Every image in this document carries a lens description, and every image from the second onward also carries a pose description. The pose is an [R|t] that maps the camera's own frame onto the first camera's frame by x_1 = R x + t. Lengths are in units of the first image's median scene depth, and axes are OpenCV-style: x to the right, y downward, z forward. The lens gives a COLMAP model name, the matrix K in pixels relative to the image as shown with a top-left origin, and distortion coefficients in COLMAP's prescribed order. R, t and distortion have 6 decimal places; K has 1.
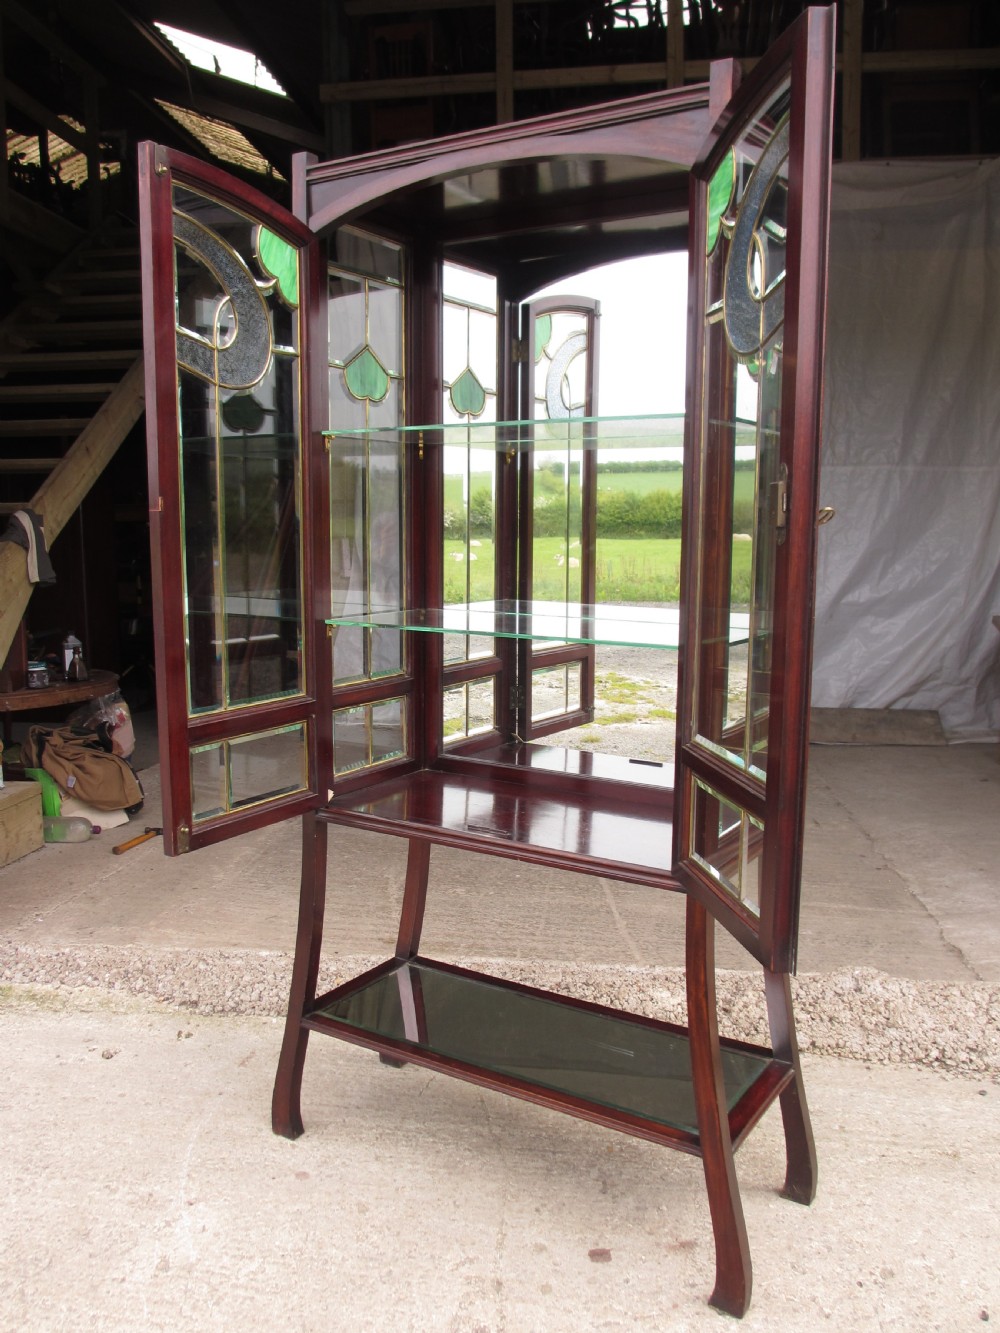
lens RADIAL K [[1109.4, 0, 492.5], [0, 1109.4, 667.6], [0, 0, 1]] dist [-0.045723, 0.014913]
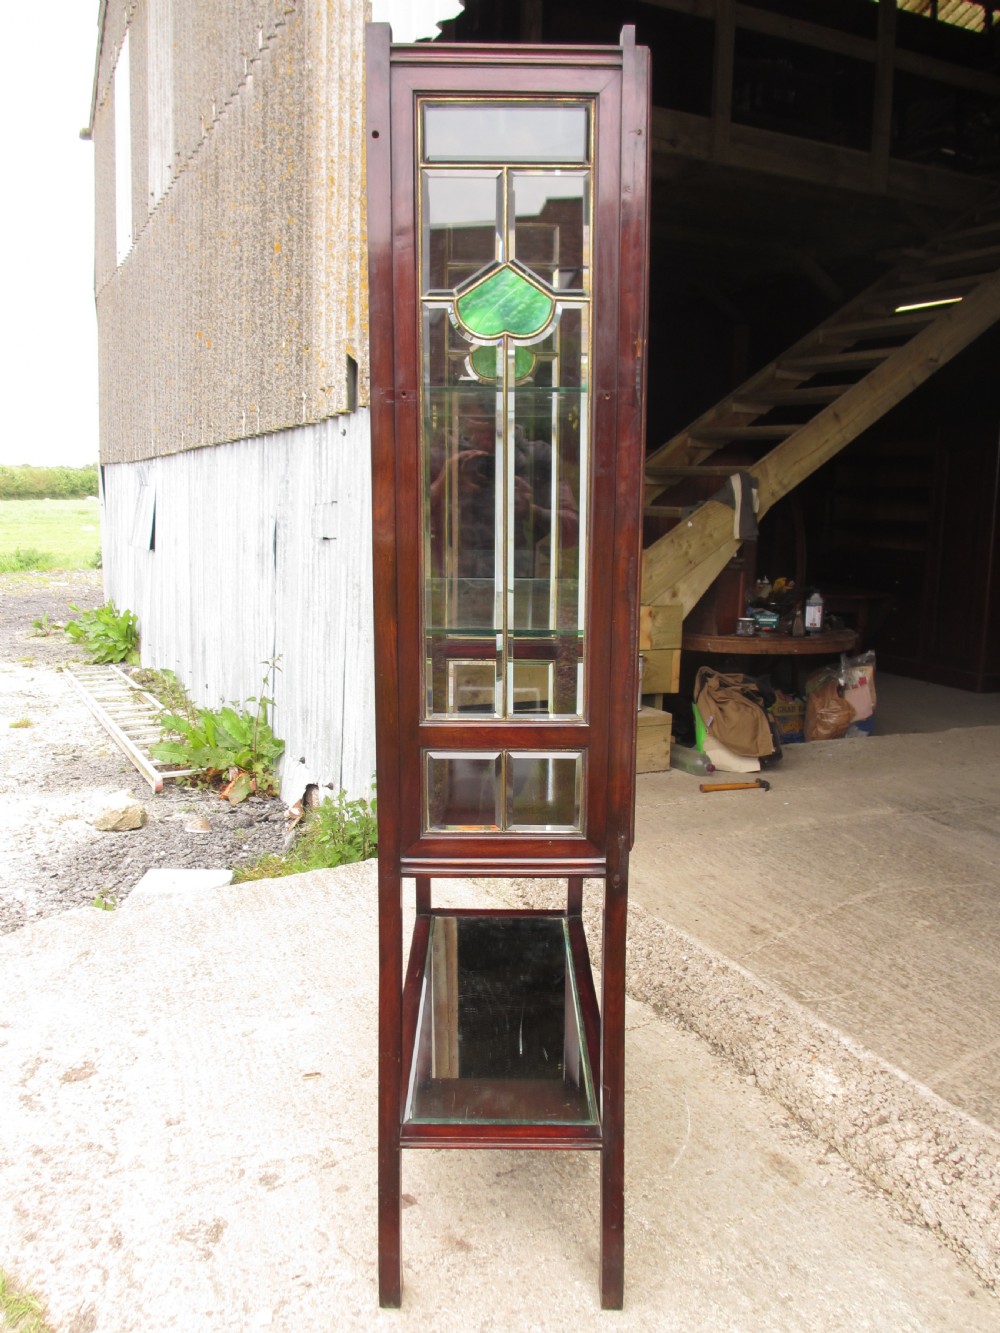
lens RADIAL K [[1109.4, 0, 501.6], [0, 1109.4, 656.5], [0, 0, 1]] dist [-0.045723, 0.014913]
pose [[0.542121, 0.143557, -0.827947, 0.714565], [-0.120800, 0.988379, 0.092277, -0.065044], [0.831572, 0.049991, 0.553163, 0.364029]]
